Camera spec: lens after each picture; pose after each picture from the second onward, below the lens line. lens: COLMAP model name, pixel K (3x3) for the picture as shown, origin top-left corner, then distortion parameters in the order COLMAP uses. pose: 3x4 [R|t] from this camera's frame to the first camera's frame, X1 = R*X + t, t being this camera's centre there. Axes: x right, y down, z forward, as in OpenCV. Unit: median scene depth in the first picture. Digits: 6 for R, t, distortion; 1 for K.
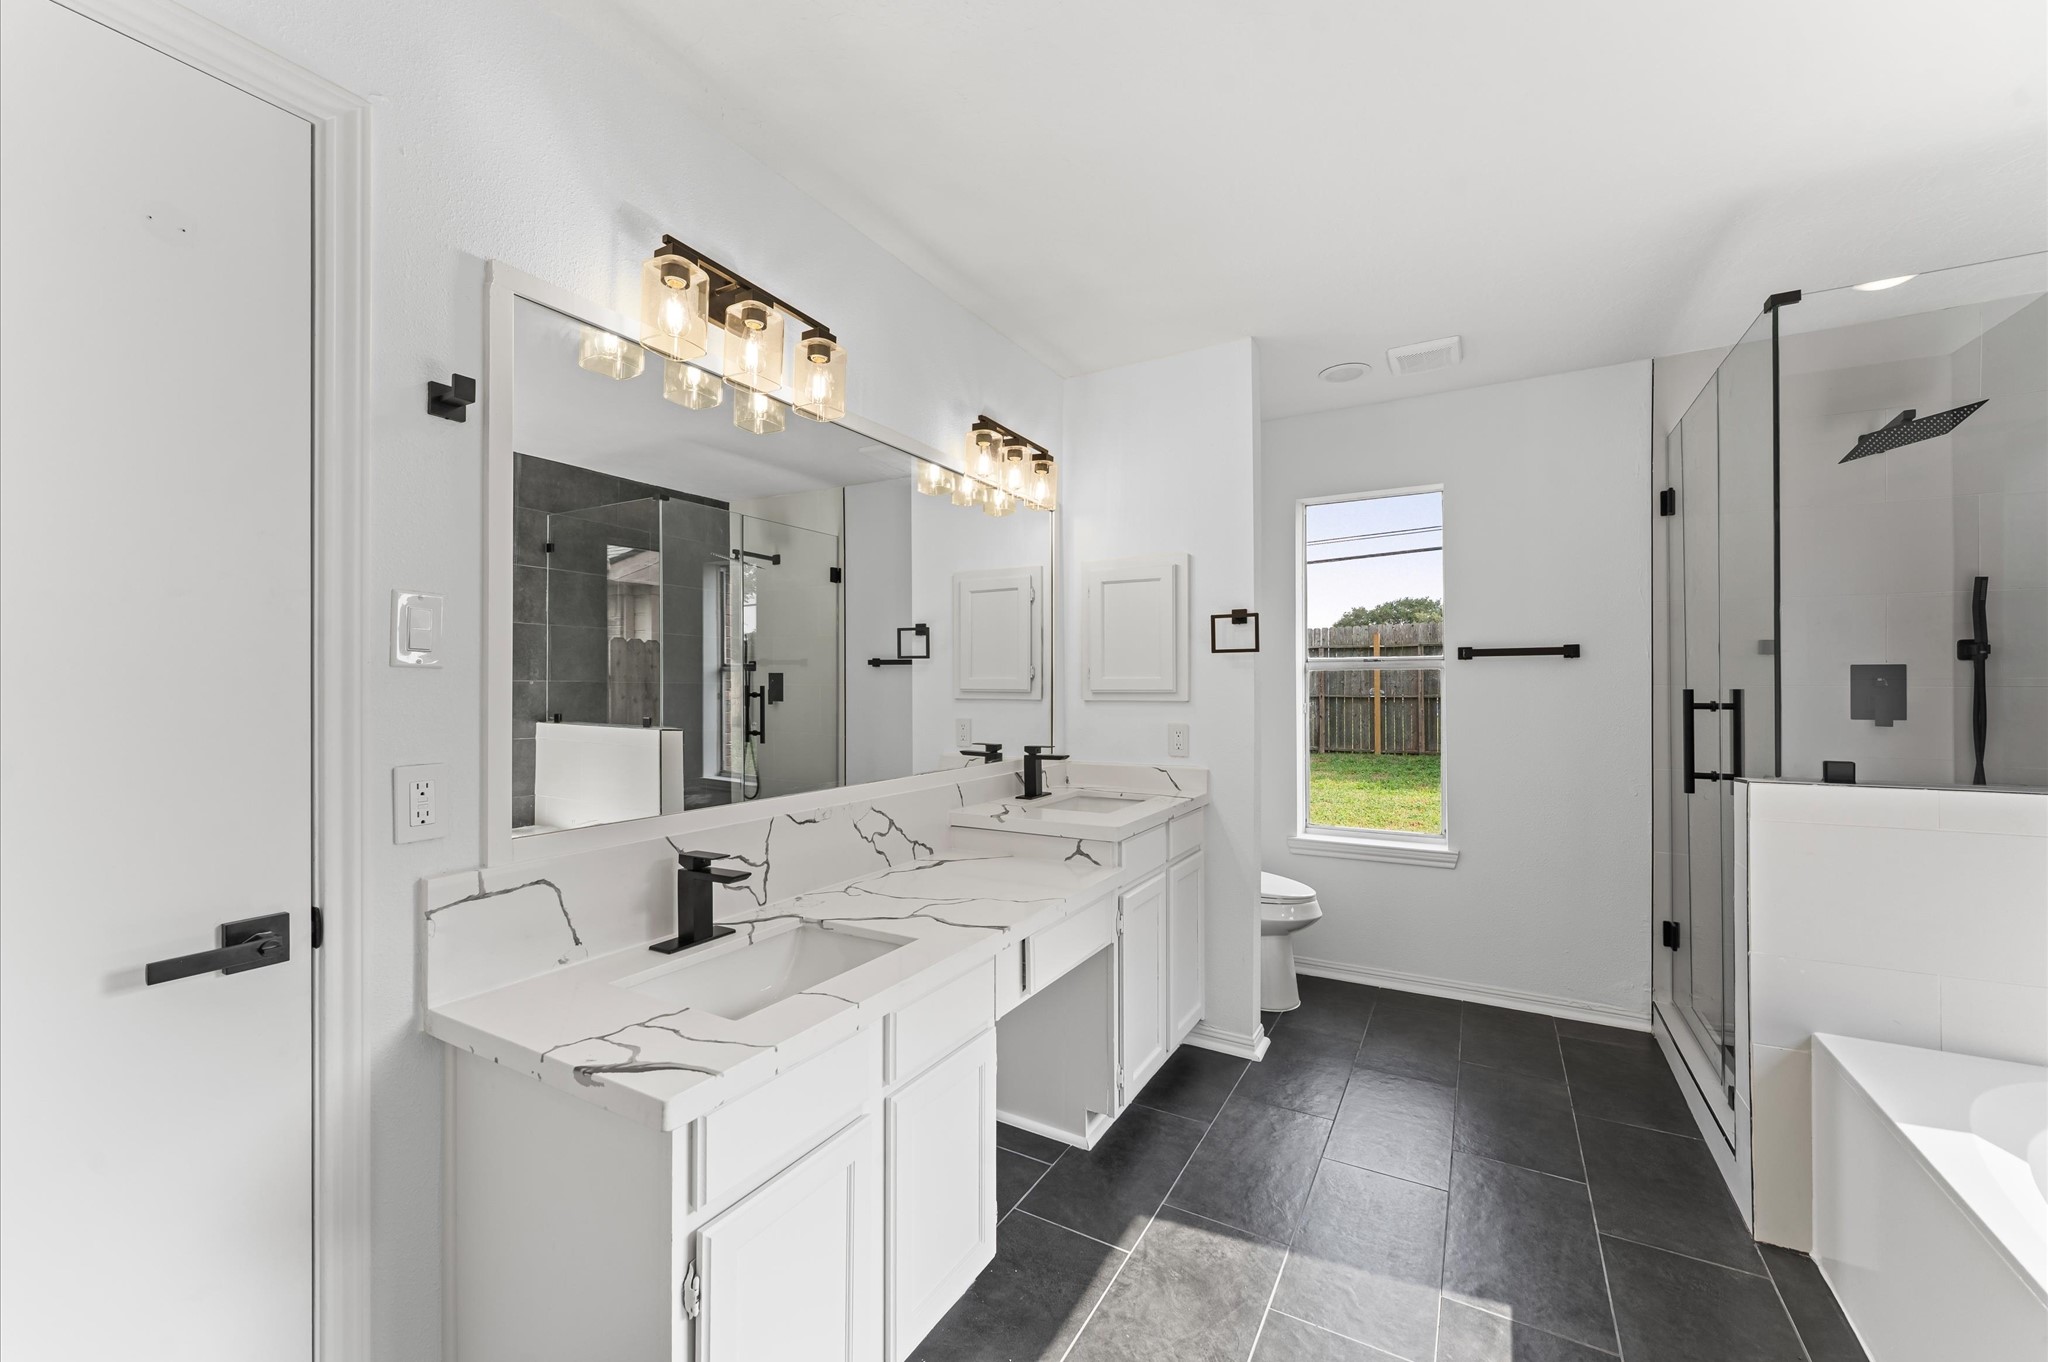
lens RADIAL K [[817.2, 0, 1022.2], [0, 817.2, 682.6], [0, 0, 1]] dist [-0.000410, -0.000026]
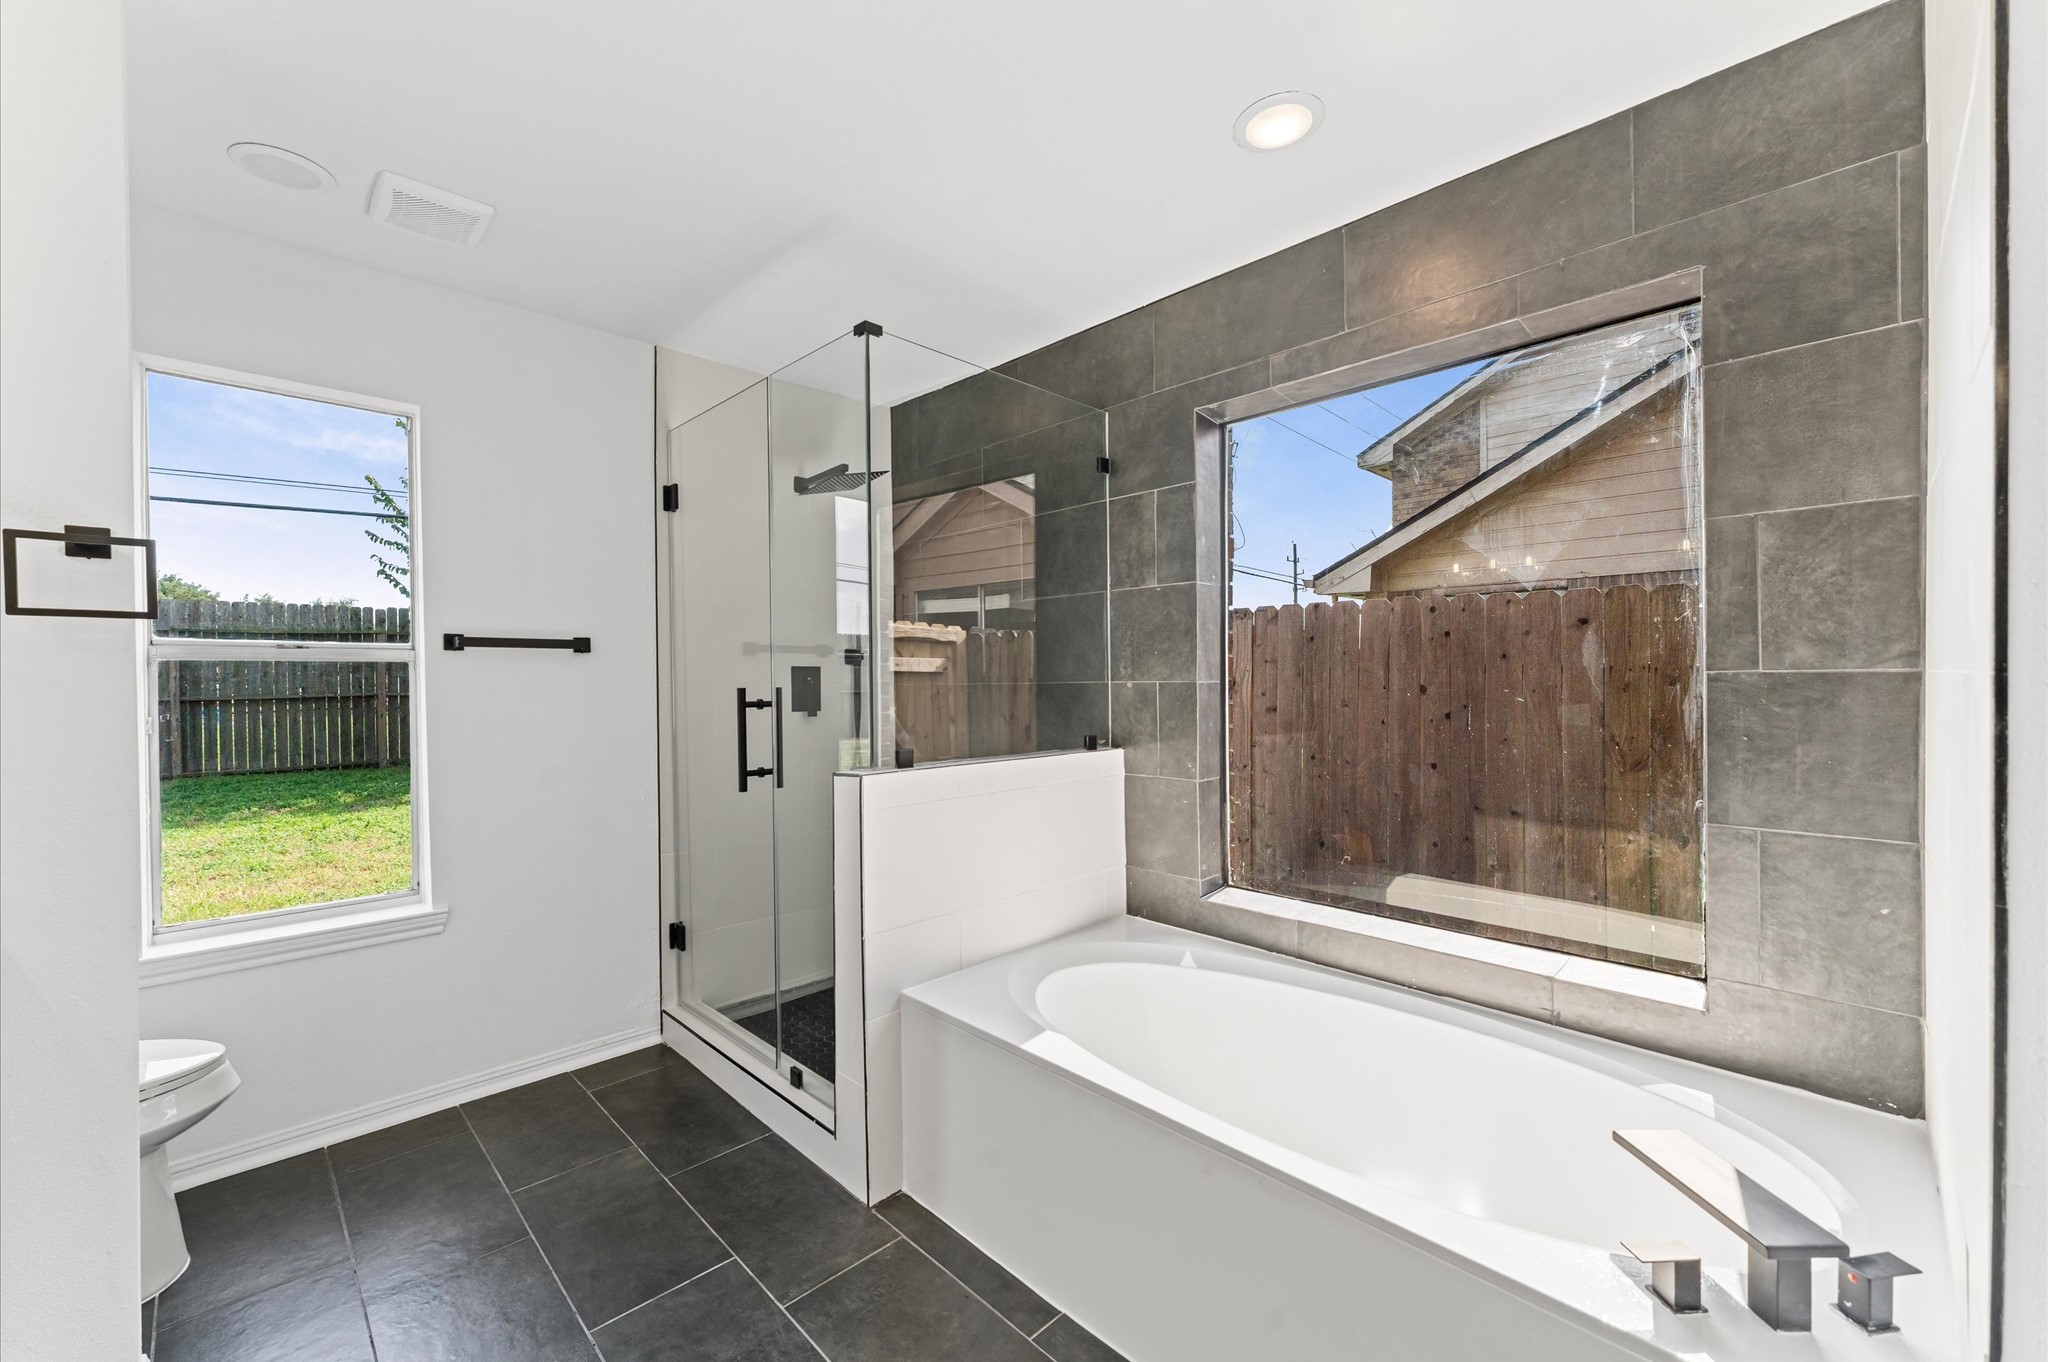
lens RADIAL K [[817.2, 0, 1029.7], [0, 817.2, 685.4], [0, 0, 1]] dist [-0.000410, -0.000026]
pose [[0.276299, -0.005299, 0.961057, -0.037157], [-0.000170, 0.999985, 0.005562, -0.000153], [-0.961072, -0.001700, 0.276294, 0.312137]]
